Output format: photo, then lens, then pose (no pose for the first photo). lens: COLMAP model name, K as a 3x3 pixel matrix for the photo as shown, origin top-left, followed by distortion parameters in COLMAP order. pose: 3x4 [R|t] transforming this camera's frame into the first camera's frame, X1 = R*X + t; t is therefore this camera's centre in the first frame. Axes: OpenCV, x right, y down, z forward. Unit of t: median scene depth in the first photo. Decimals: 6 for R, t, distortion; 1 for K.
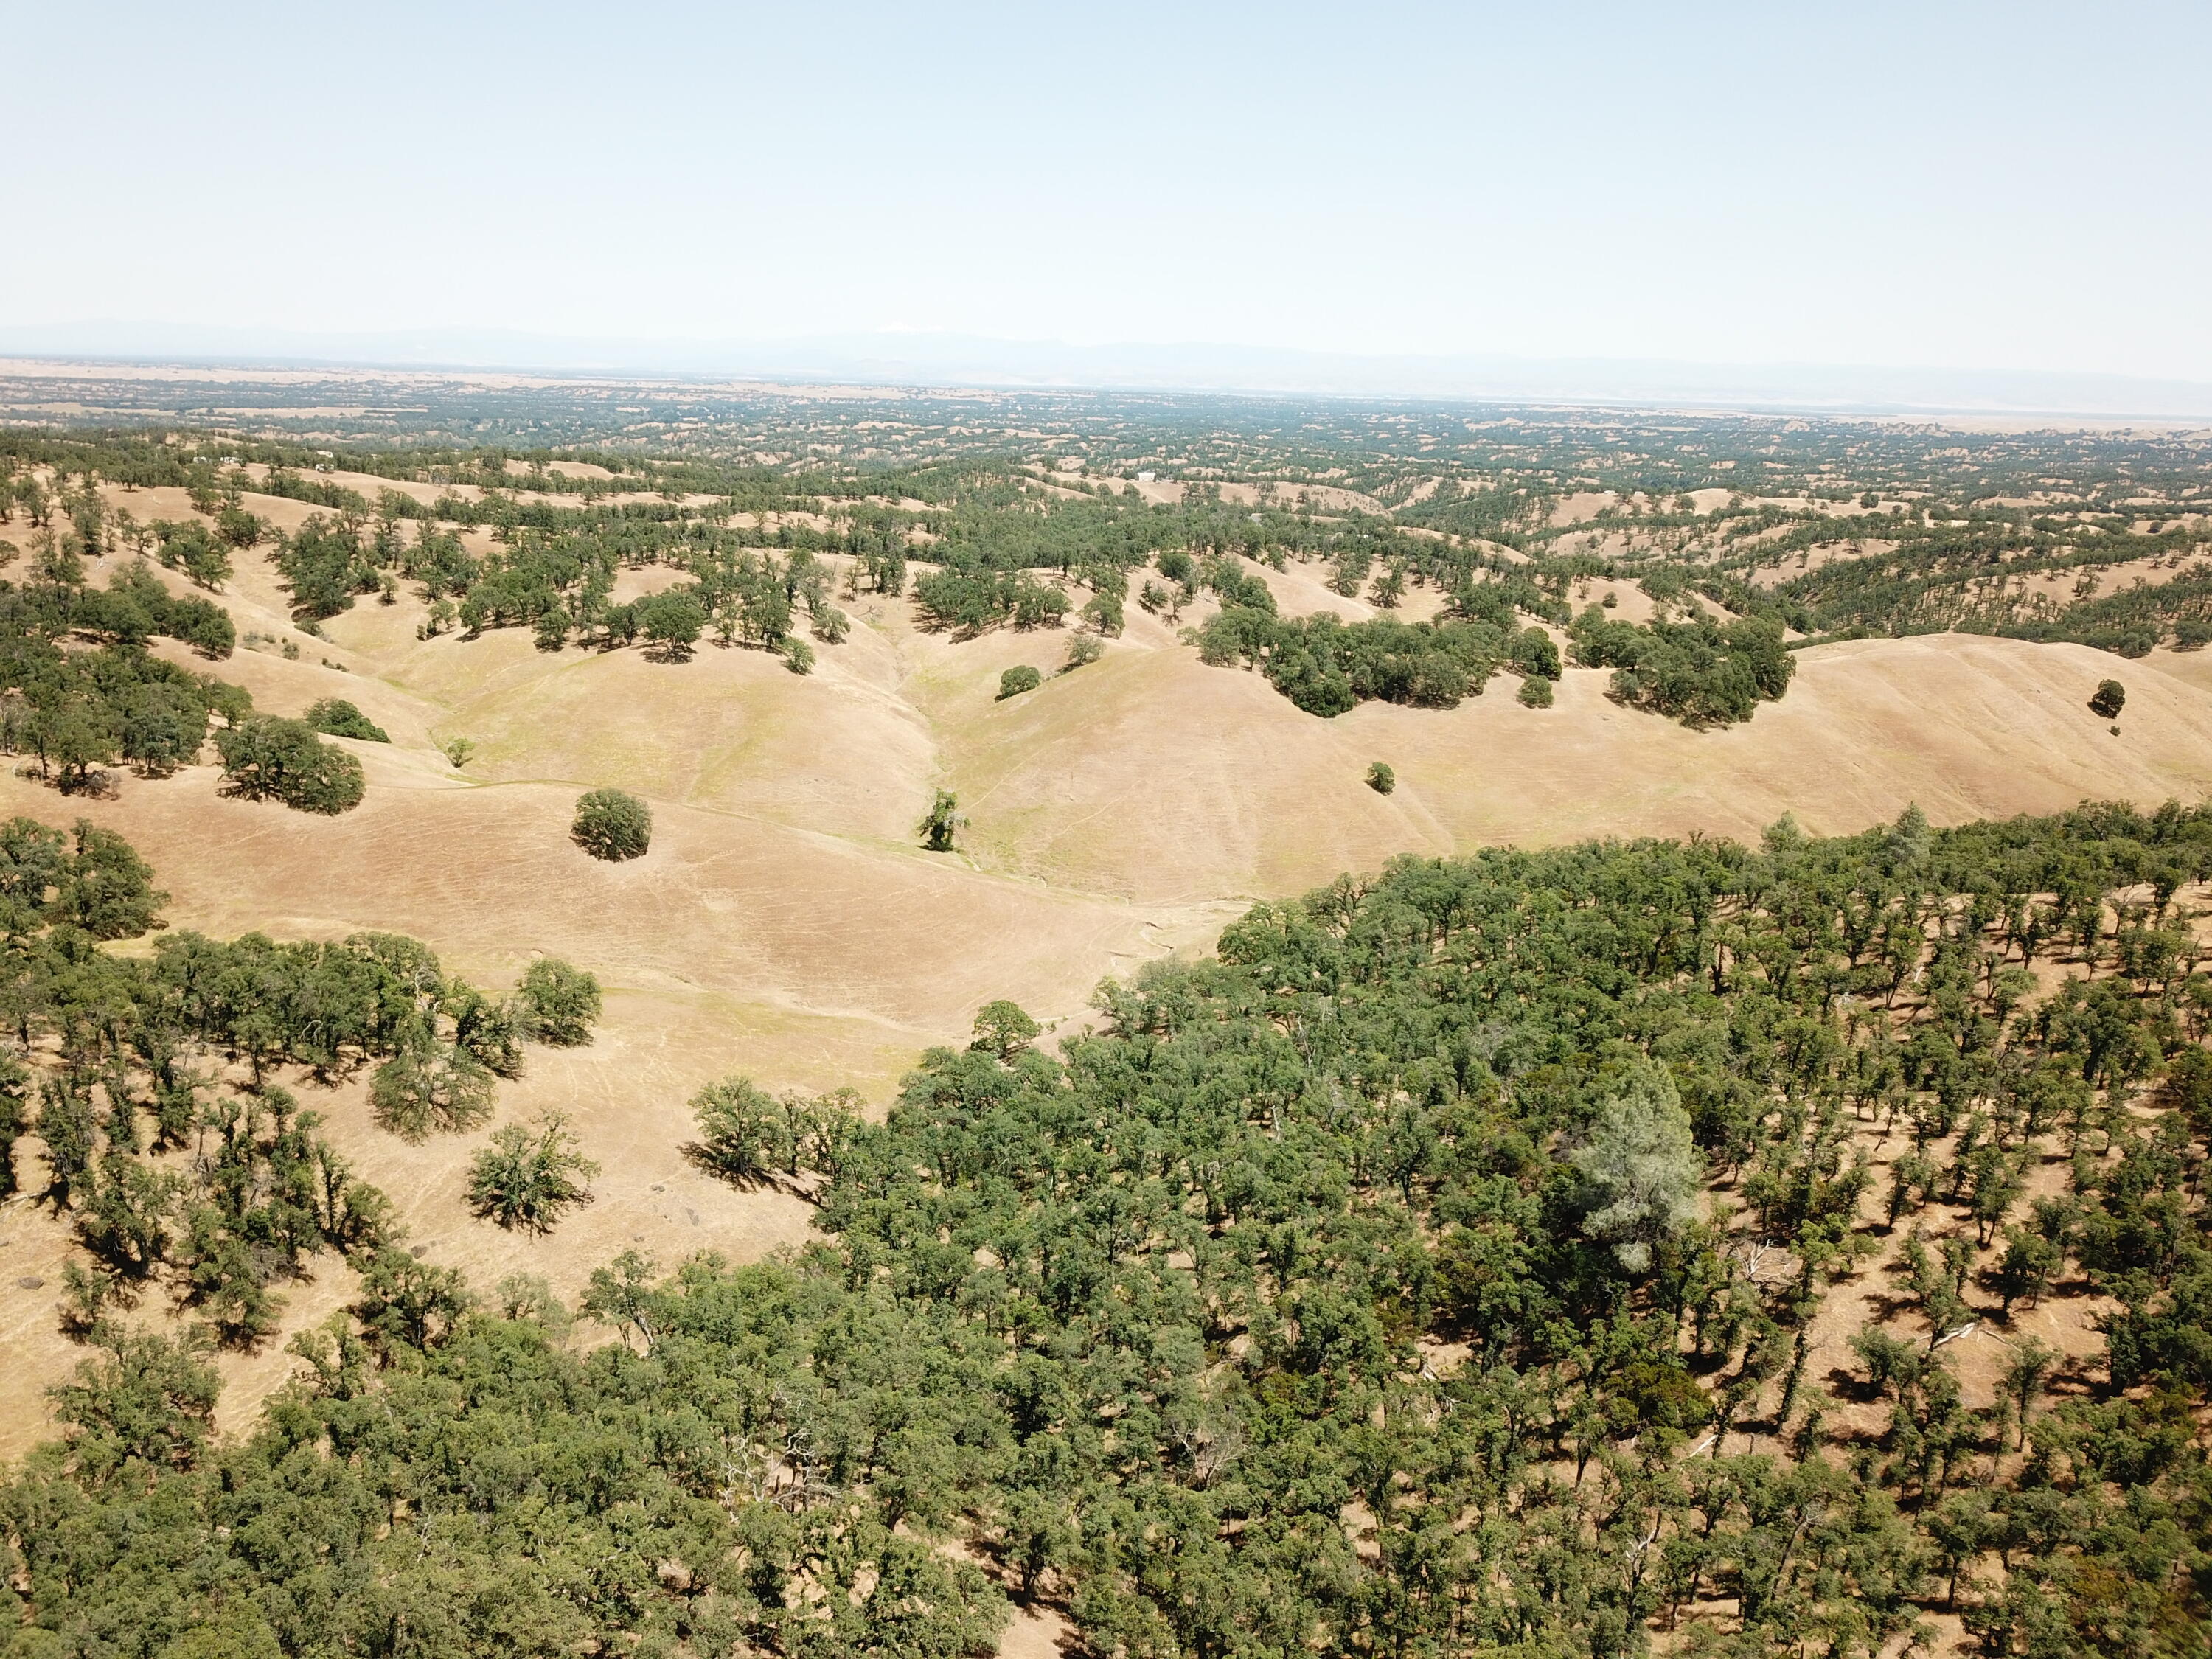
lens RADIAL K [[1685.2, 0, 1091.7], [0, 1685.2, 838.6], [0, 0, 1]] dist [0.022329, -0.024676]
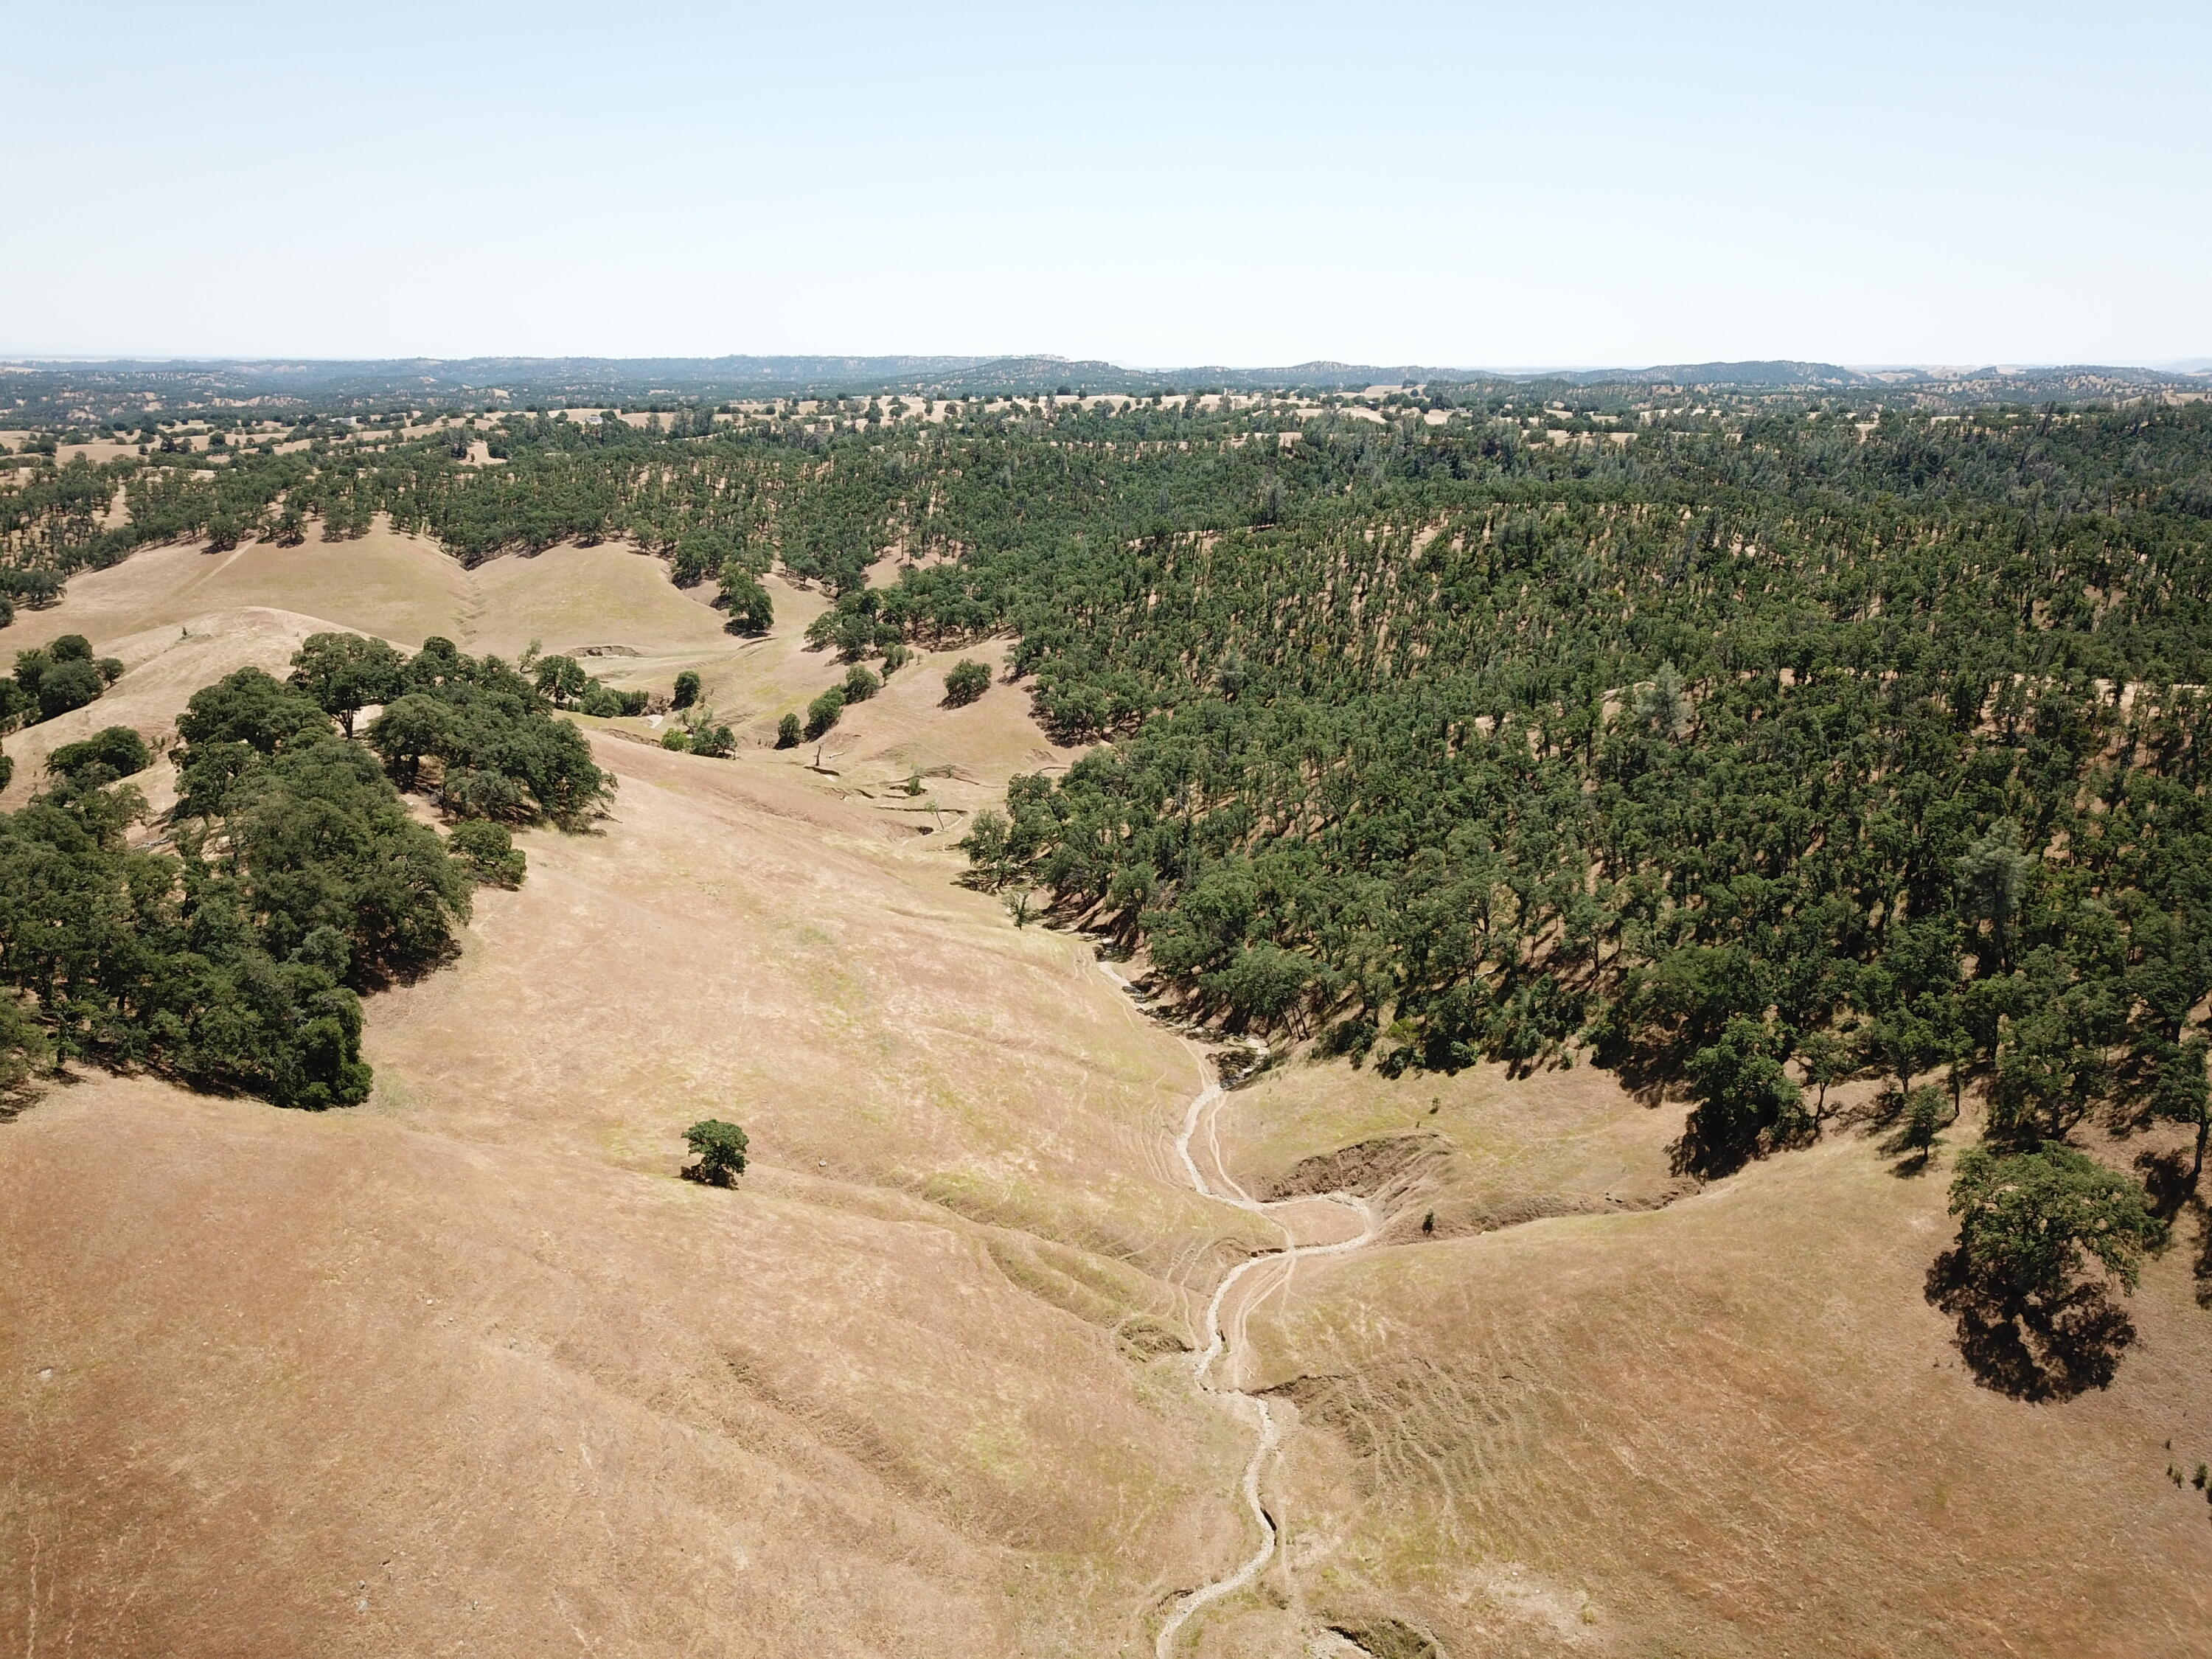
lens RADIAL K [[1685.2, 0, 1096.7], [0, 1685.2, 827.6], [0, 0, 1]] dist [0.022329, -0.024676]
pose [[0.099126, -0.291504, 0.951420, -0.141672], [0.256291, 0.931350, 0.258653, -0.154552], [-0.961503, 0.218201, 0.167031, 0.690480]]
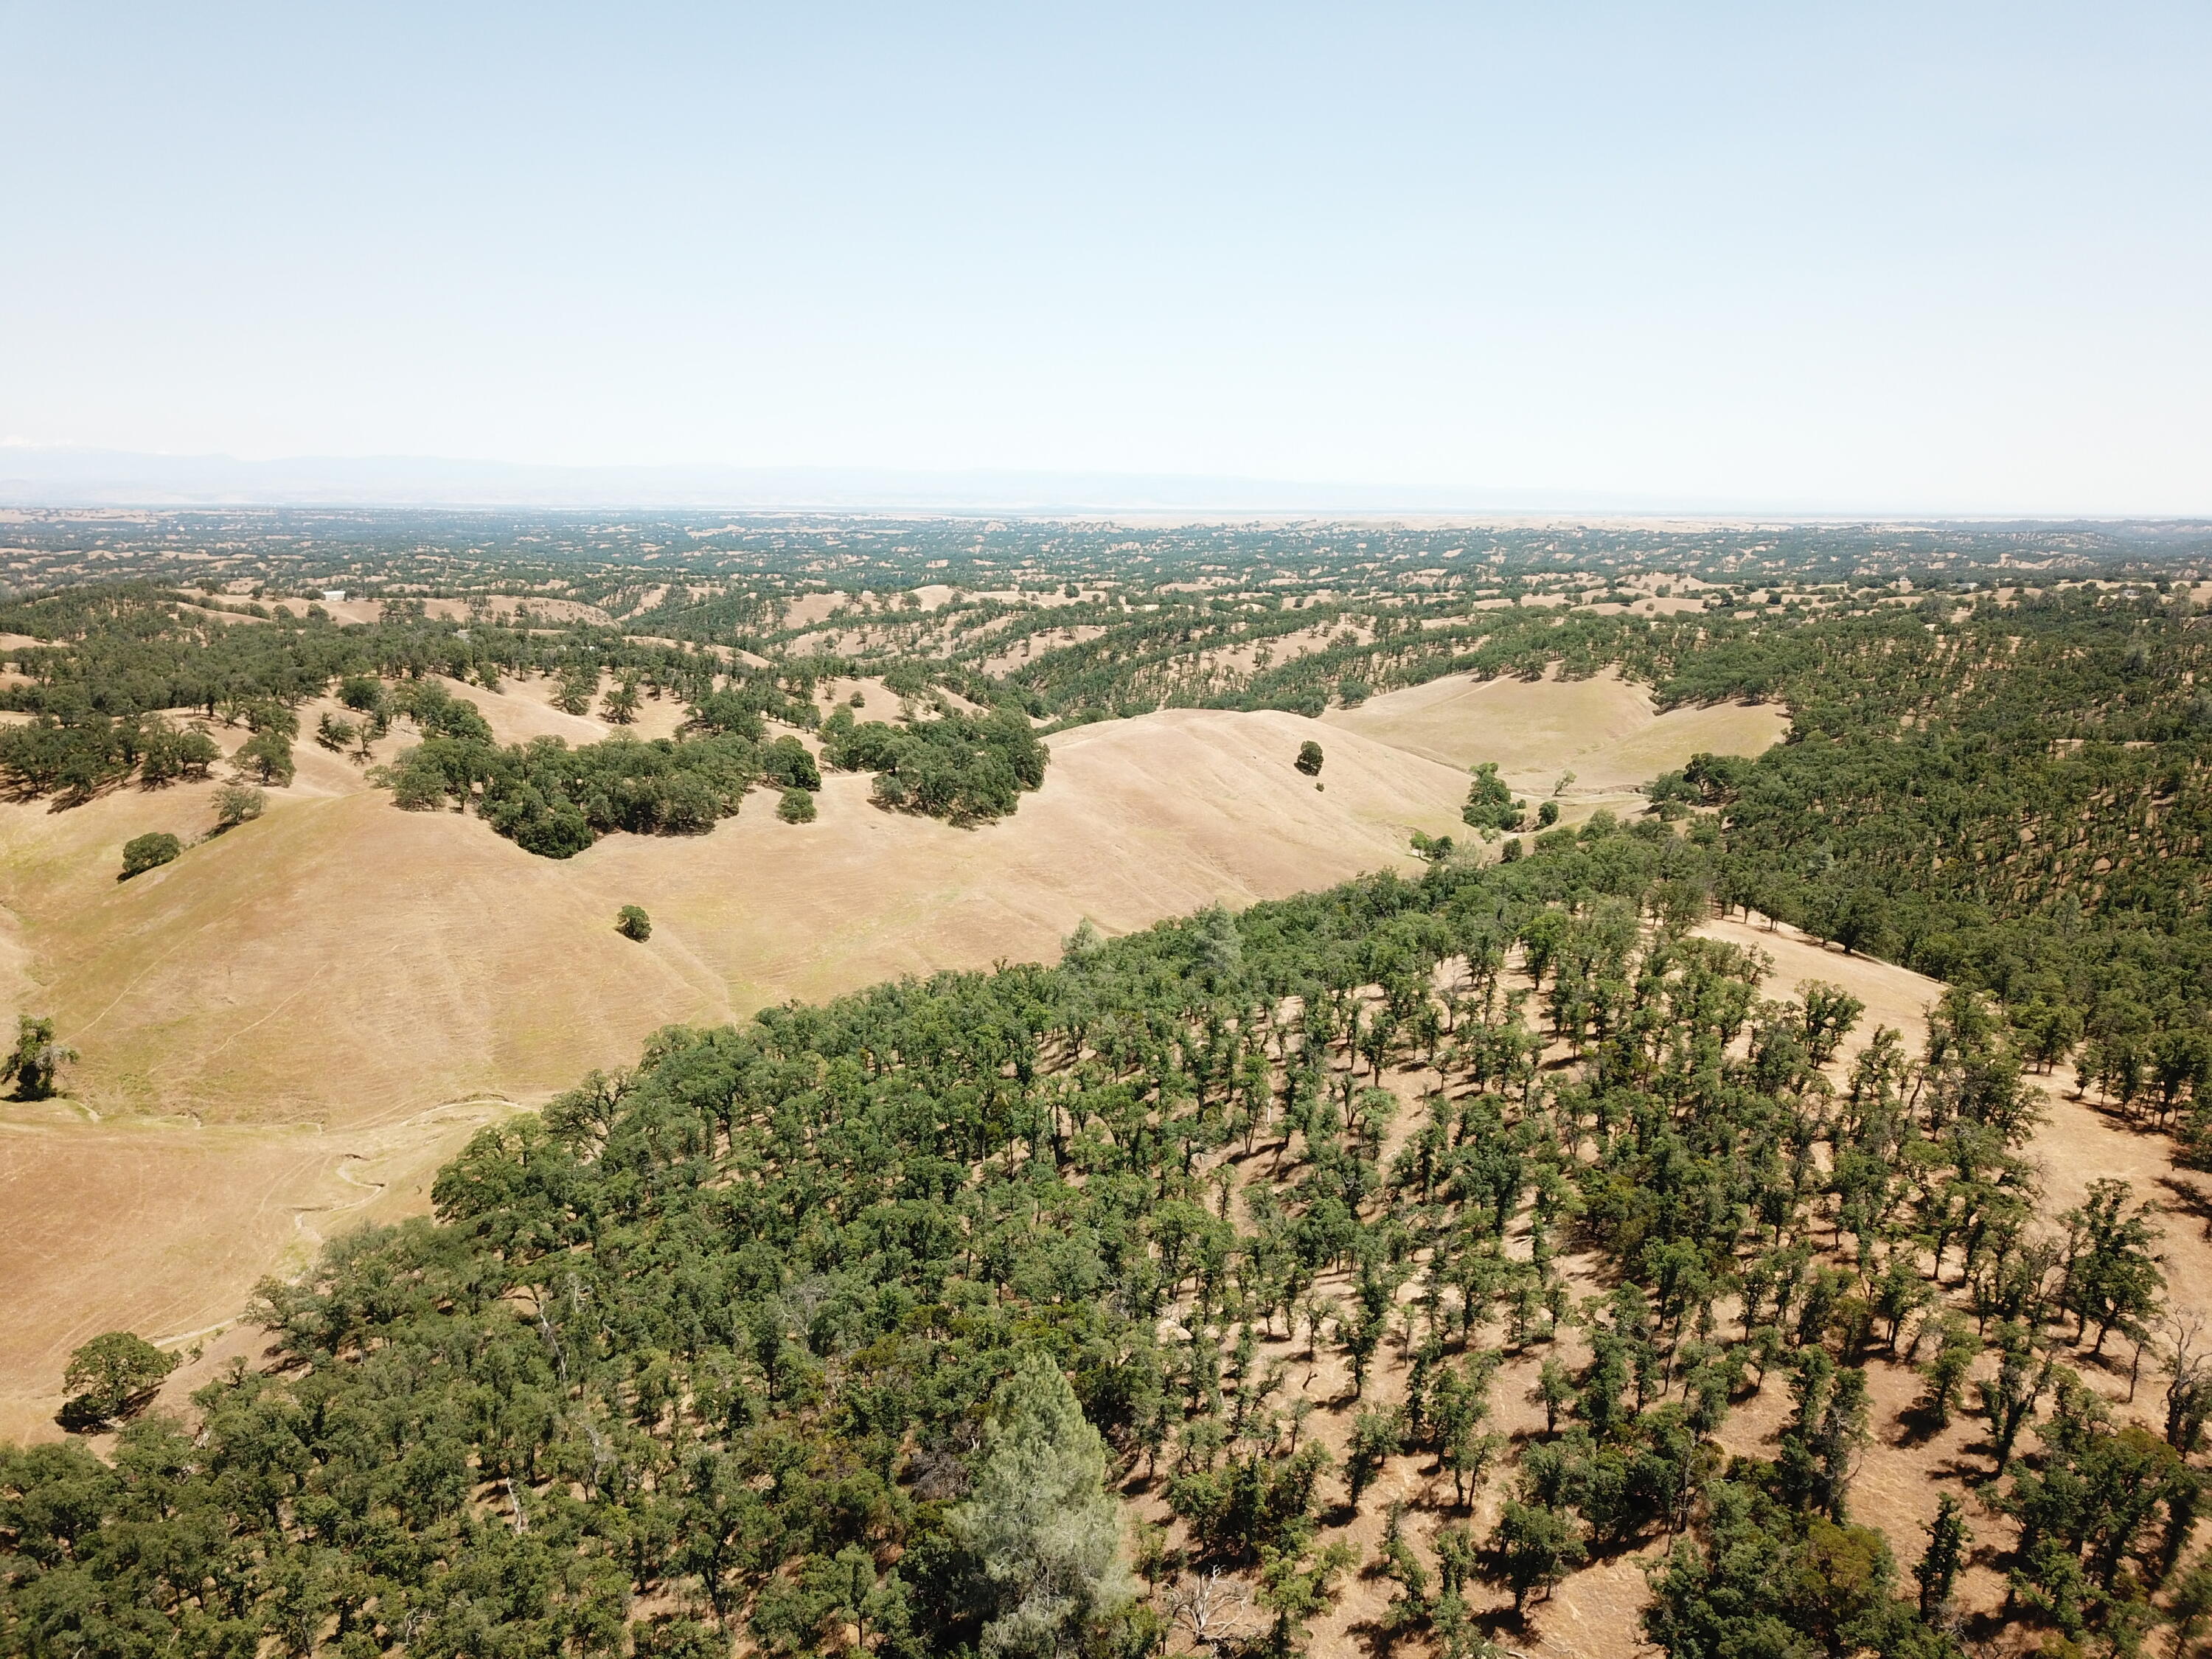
lens RADIAL K [[1685.2, 0, 1102.0], [0, 1685.2, 853.3], [0, 0, 1]] dist [0.022329, -0.024676]
pose [[0.901068, -0.108458, 0.419898, 0.023875], [0.130533, 0.991151, -0.024103, -0.016189], [-0.413568, 0.076529, 0.907251, 0.095646]]
